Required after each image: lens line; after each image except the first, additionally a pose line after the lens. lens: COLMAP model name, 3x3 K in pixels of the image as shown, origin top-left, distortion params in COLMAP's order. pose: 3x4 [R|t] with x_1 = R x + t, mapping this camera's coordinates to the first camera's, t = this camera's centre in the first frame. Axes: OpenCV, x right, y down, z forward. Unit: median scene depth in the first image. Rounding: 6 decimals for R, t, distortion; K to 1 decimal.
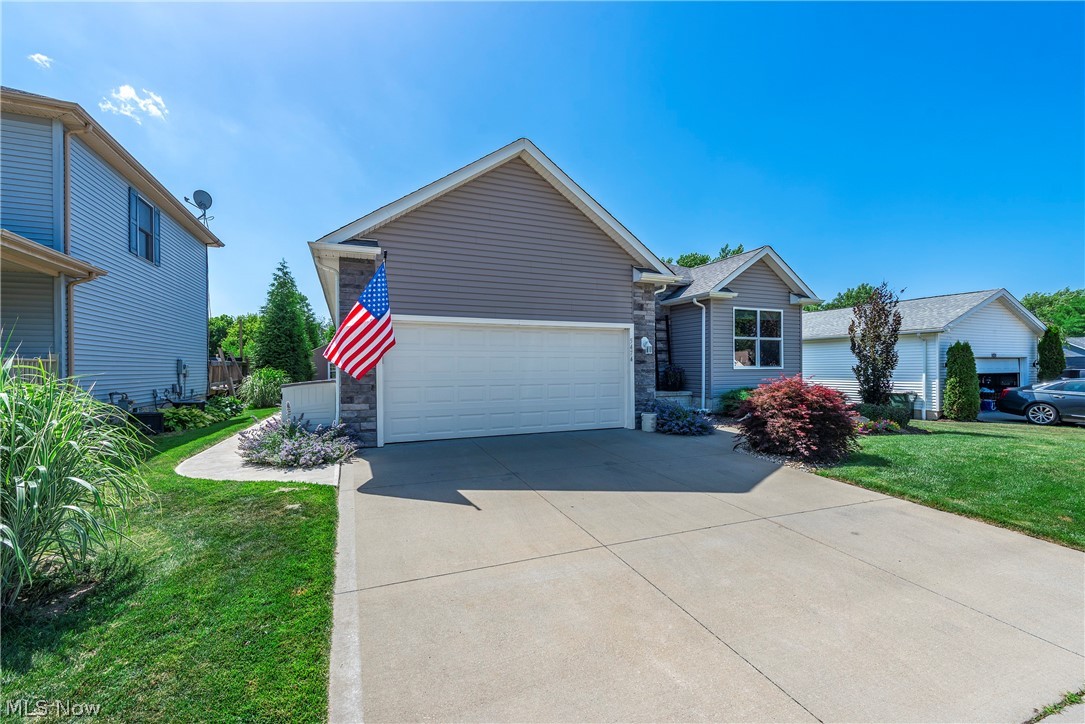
lens RADIAL K [[446.5, 0, 542.5], [0, 446.5, 362.0], [0, 0, 1]] dist [0.008786, -0.000235]
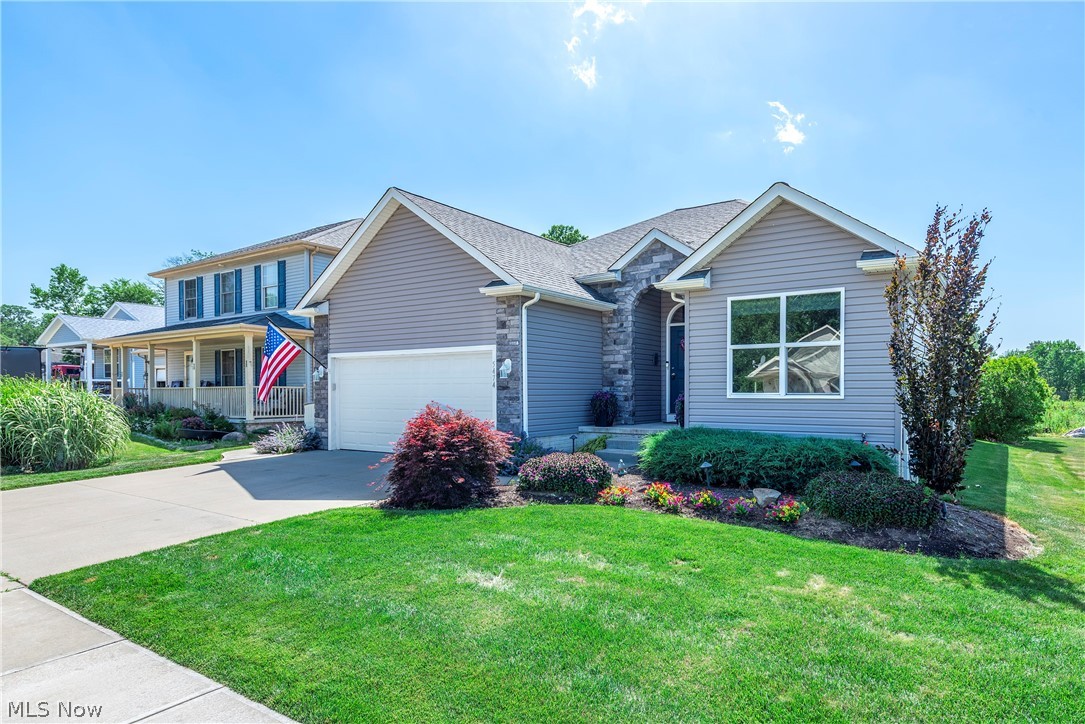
lens RADIAL K [[620.0, 0, 589.4], [0, 620.0, 399.5], [0, 0, 1]] dist [0.005405, 0.000682]
pose [[0.574726, 0.015217, -0.818204, 1.321824], [0.008649, 0.999658, 0.024667, -0.005706], [0.818300, -0.021254, 0.574398, 0.445528]]
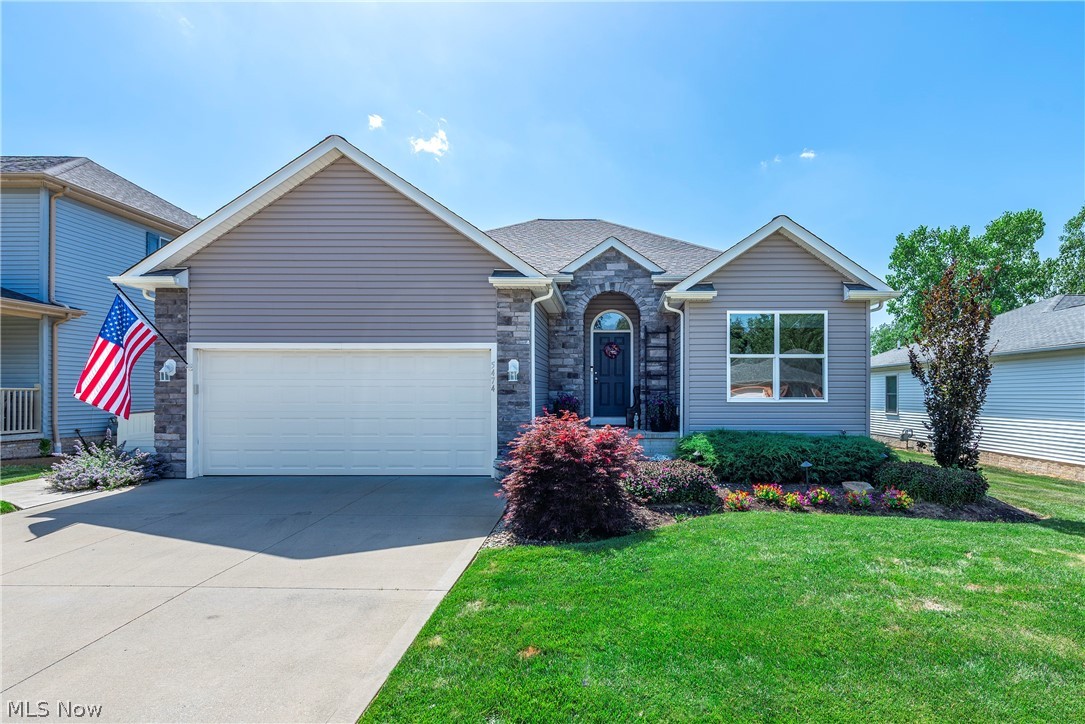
lens RADIAL K [[575.2, 0, 604.8], [0, 575.2, 386.1], [0, 0, 1]] dist [0.005857, 0.000061]
pose [[0.921057, 0.000364, -0.389428, 0.770873], [-0.000357, 1.000000, 0.000088, -0.010413], [0.389428, 0.000058, 0.921057, 0.150870]]
